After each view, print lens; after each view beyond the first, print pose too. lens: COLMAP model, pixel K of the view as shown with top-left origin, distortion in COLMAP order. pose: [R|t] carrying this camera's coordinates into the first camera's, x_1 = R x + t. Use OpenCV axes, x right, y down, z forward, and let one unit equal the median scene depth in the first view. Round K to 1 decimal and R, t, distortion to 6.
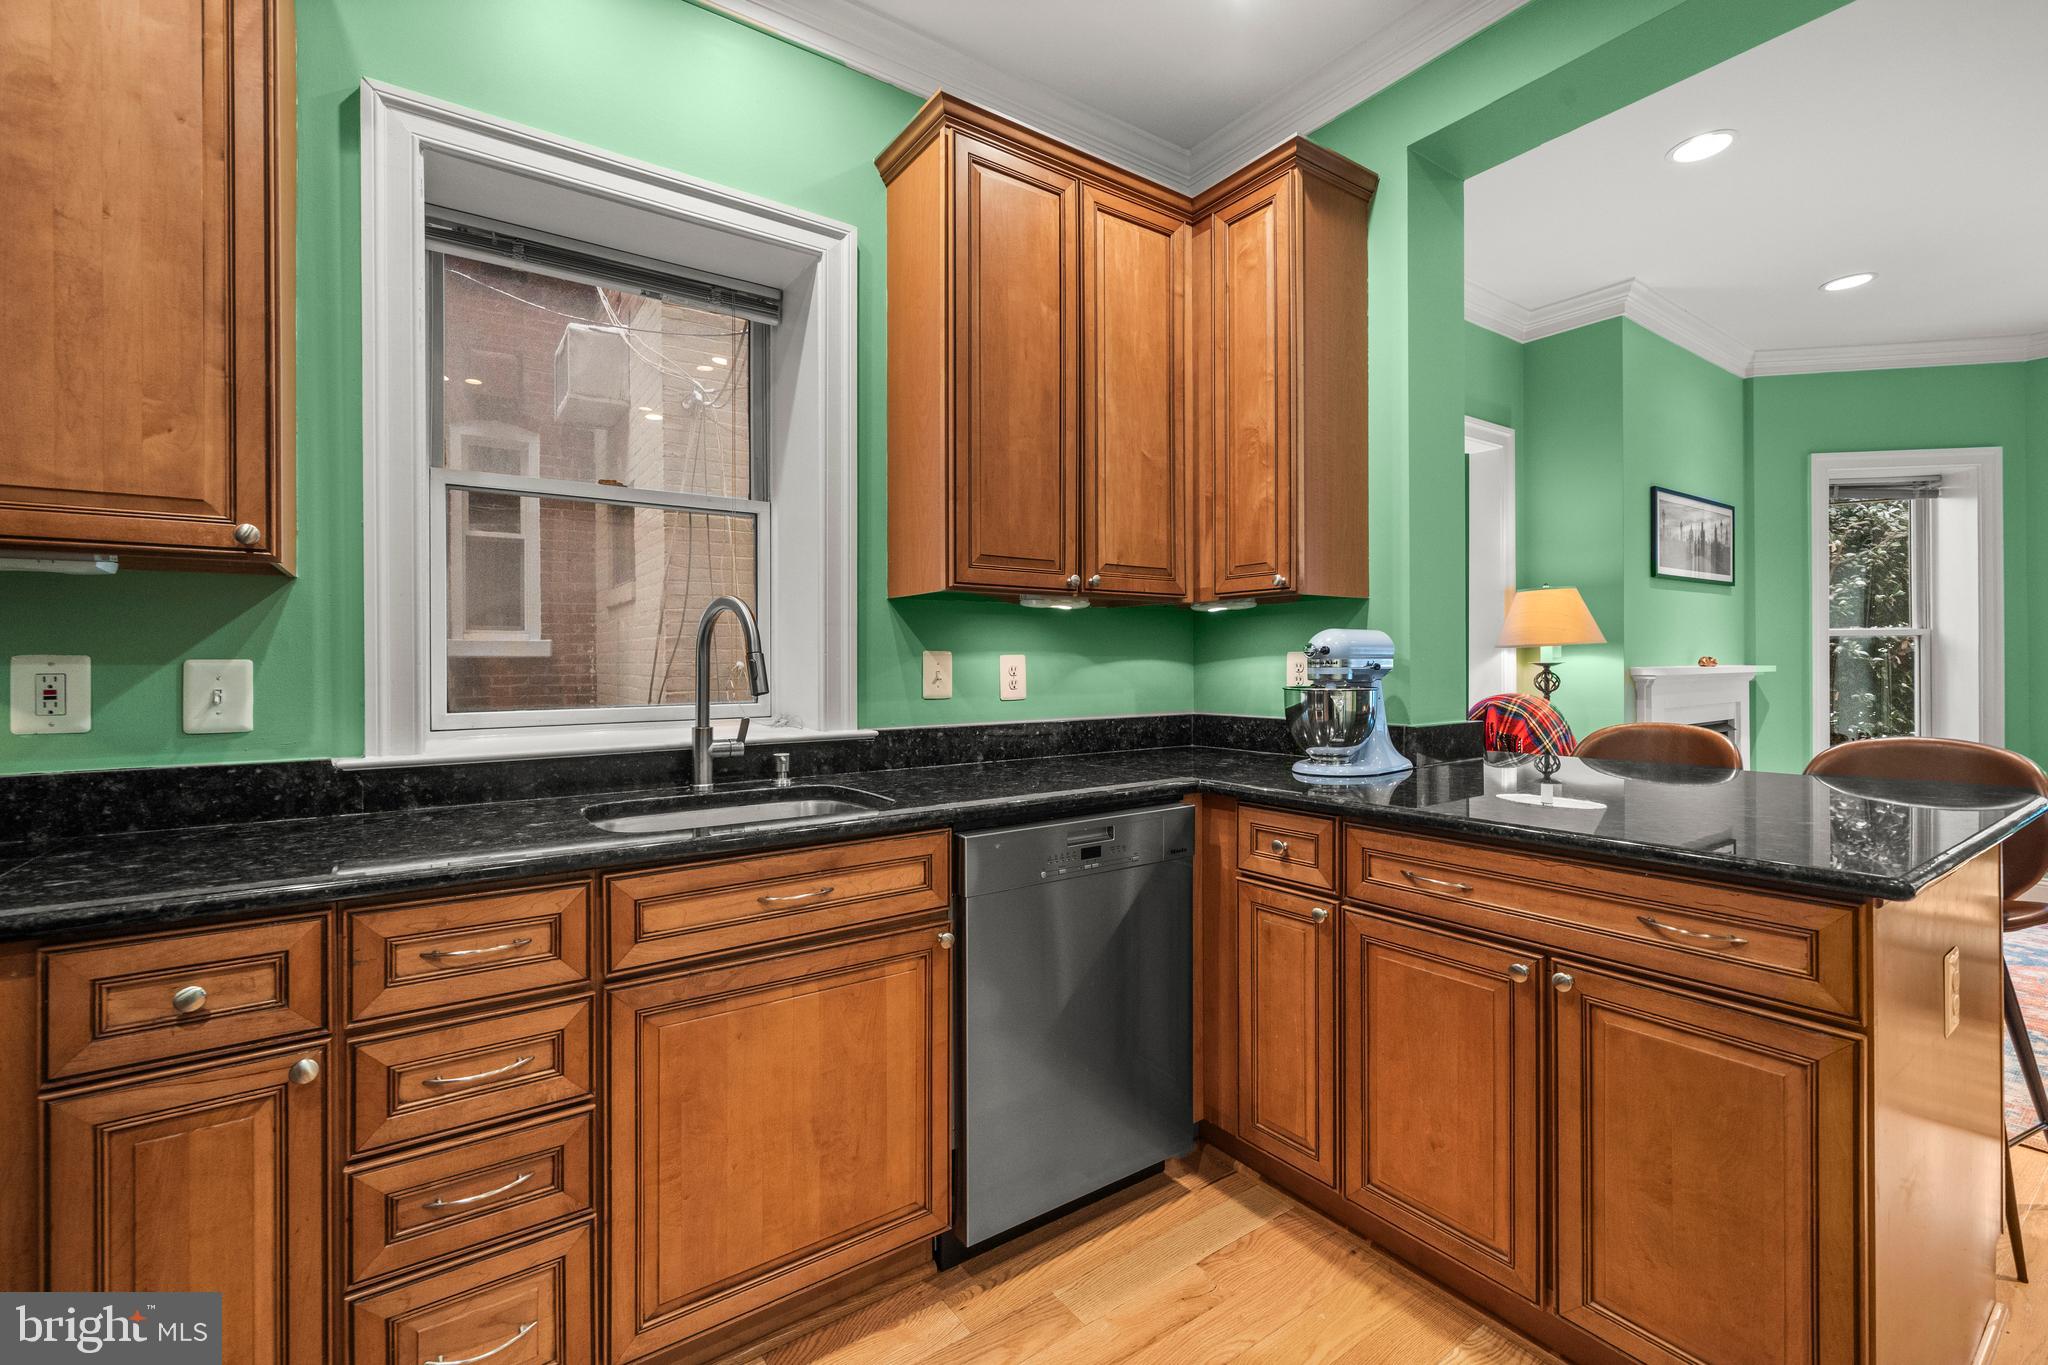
lens RADIAL K [[869.6, 0, 1010.3], [0, 869.6, 665.0], [0, 0, 1]] dist [-0.003637, 0.001126]
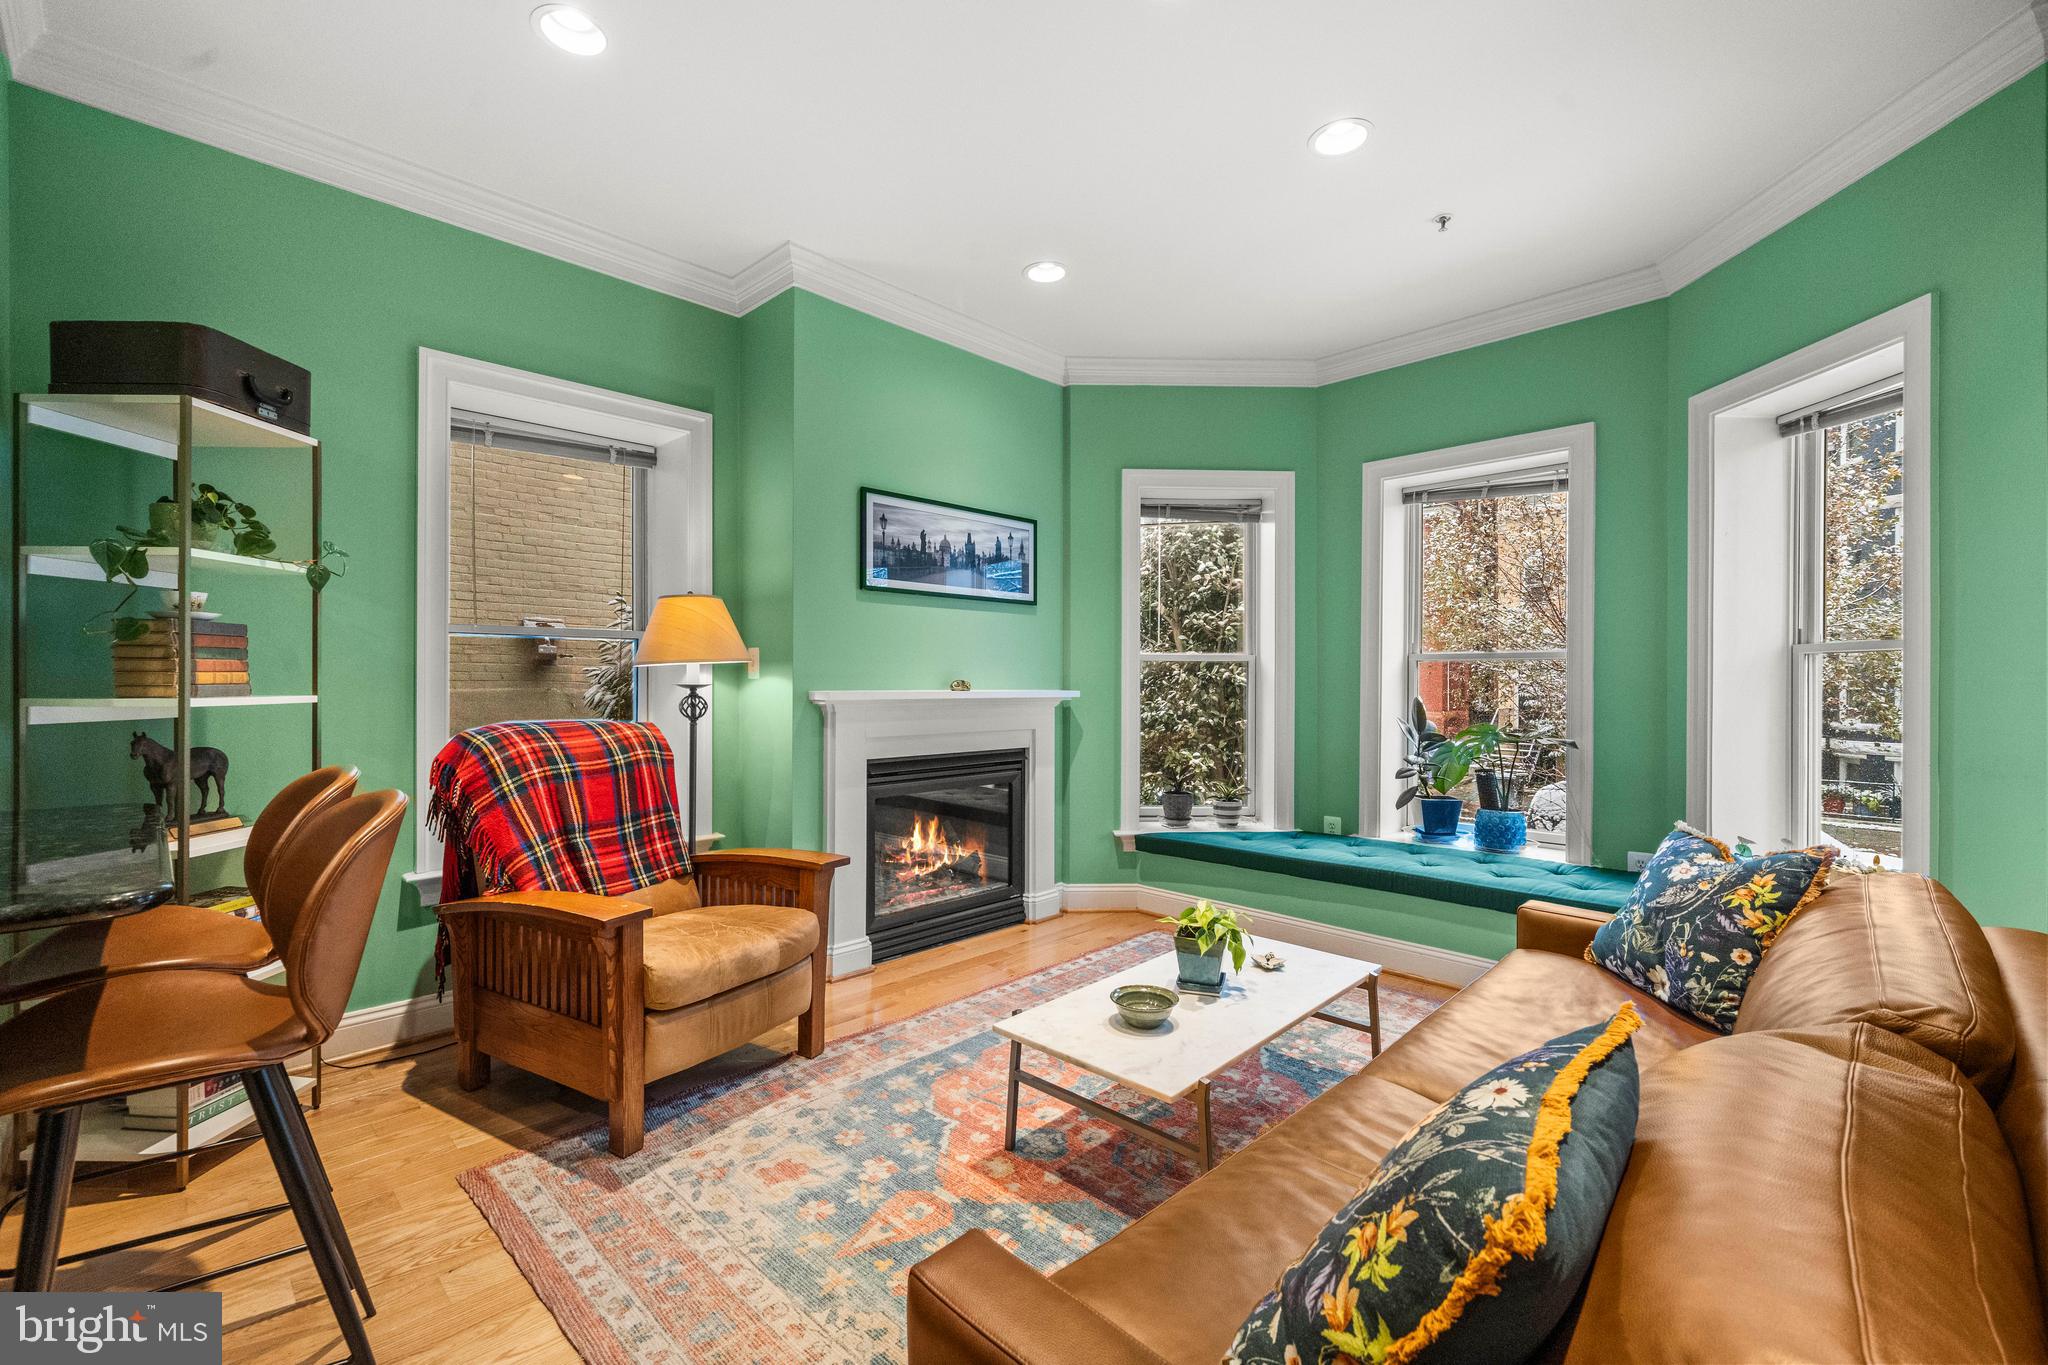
lens RADIAL K [[869.6, 0, 1019.3], [0, 869.6, 682.3], [0, 0, 1]] dist [-0.003637, 0.001126]
pose [[0.981652, 0.011134, 0.190355, 1.492032], [-0.010322, 0.999933, -0.005258, -0.007295], [-0.190401, 0.003196, 0.981701, 0.205764]]
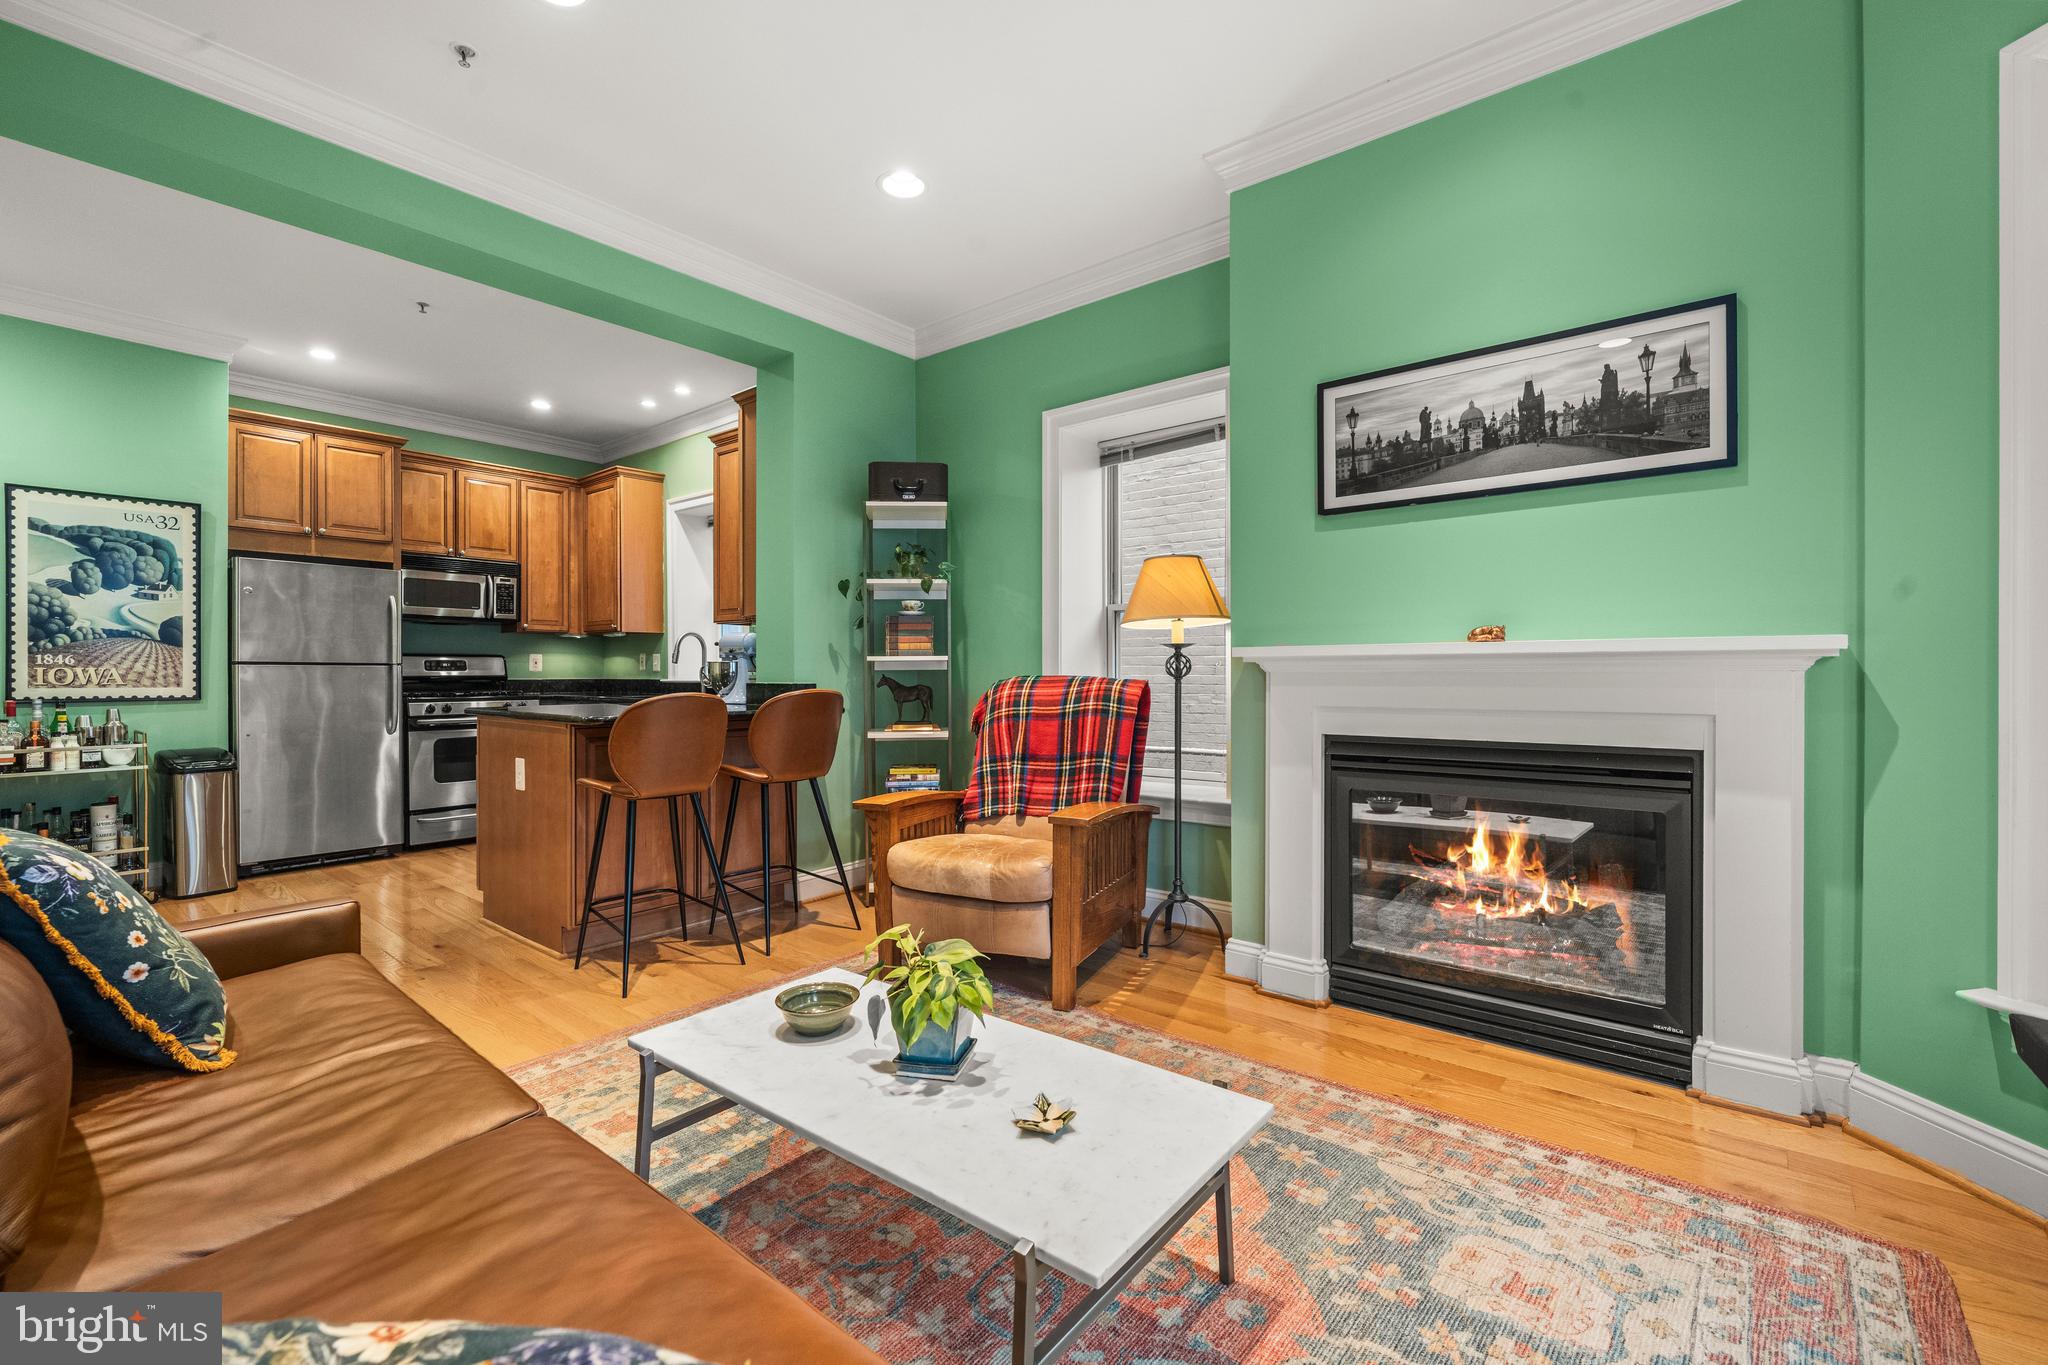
lens RADIAL K [[869.6, 0, 1020.1], [0, 869.6, 677.6], [0, 0, 1]] dist [-0.003637, 0.001126]
pose [[0.273963, 0.012128, -0.961664, 2.739843], [-0.002526, 0.999926, 0.011891, 0.040560], [0.961737, -0.000828, 0.273974, 1.184383]]
